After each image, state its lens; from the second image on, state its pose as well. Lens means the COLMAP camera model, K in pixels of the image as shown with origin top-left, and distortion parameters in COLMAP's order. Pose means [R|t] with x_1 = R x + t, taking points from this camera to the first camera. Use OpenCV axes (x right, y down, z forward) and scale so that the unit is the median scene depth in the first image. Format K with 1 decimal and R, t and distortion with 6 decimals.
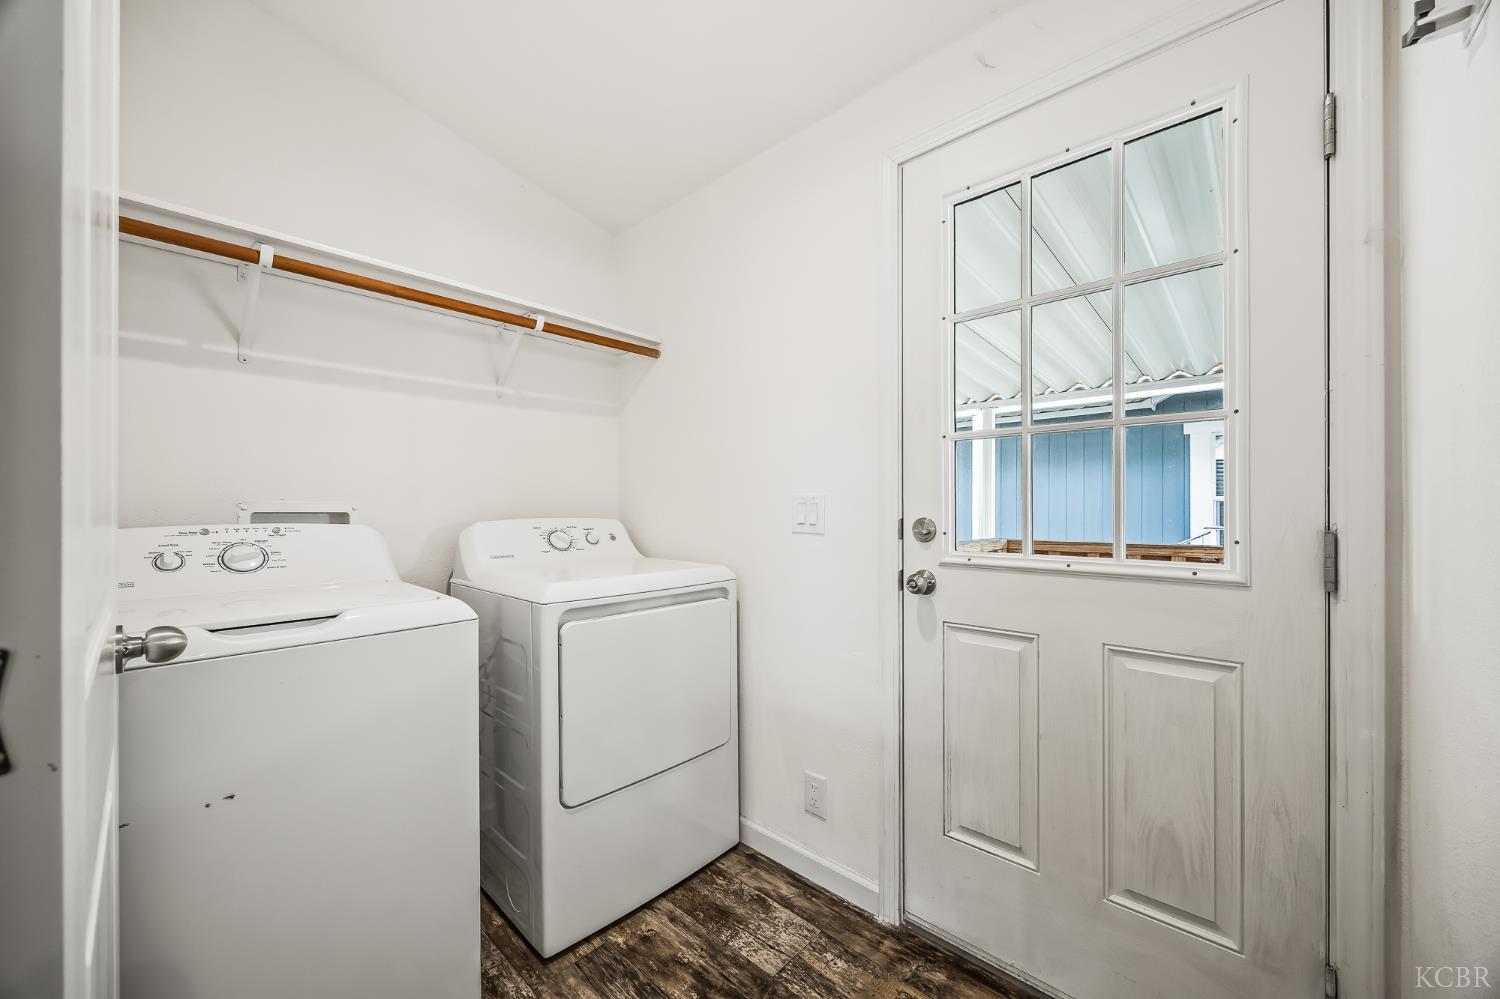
lens RADIAL K [[570.3, 0, 753.9], [0, 570.3, 502.9], [0, 0, 1]] dist [-0.002784, 0.000108]
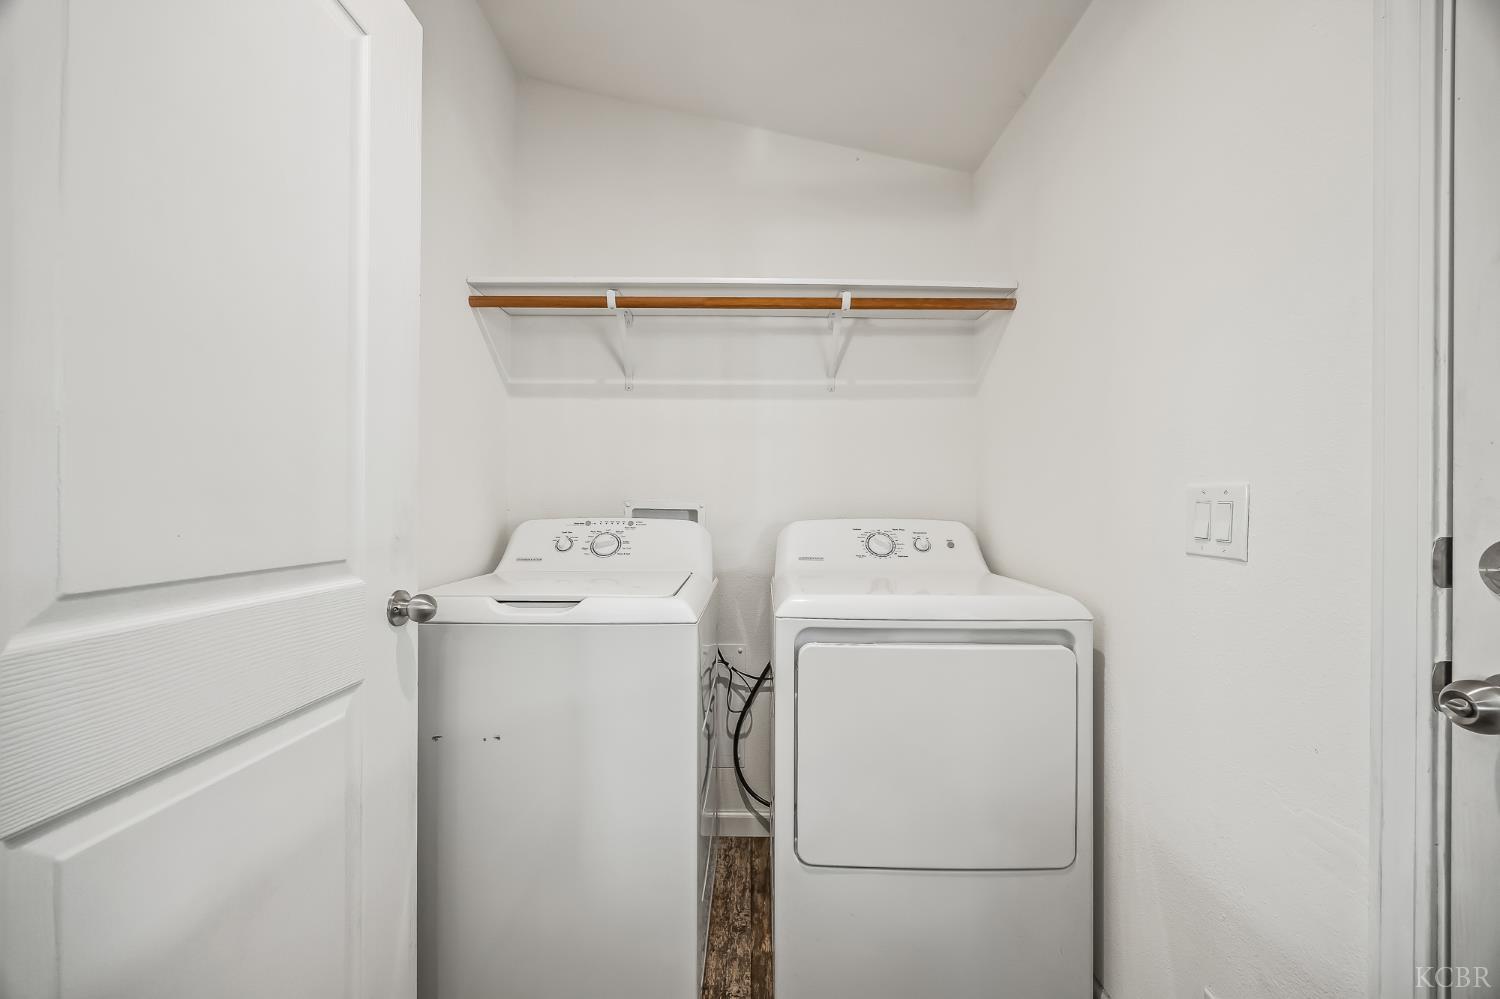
lens RADIAL K [[570.3, 0, 752.8], [0, 570.3, 504.3], [0, 0, 1]] dist [-0.002784, 0.000108]
pose [[0.678071, 0.003266, -0.734989, 0.198150], [-0.001717, 0.999994, 0.002859, 0.002381], [0.734995, -0.000677, 0.678073, 0.308795]]
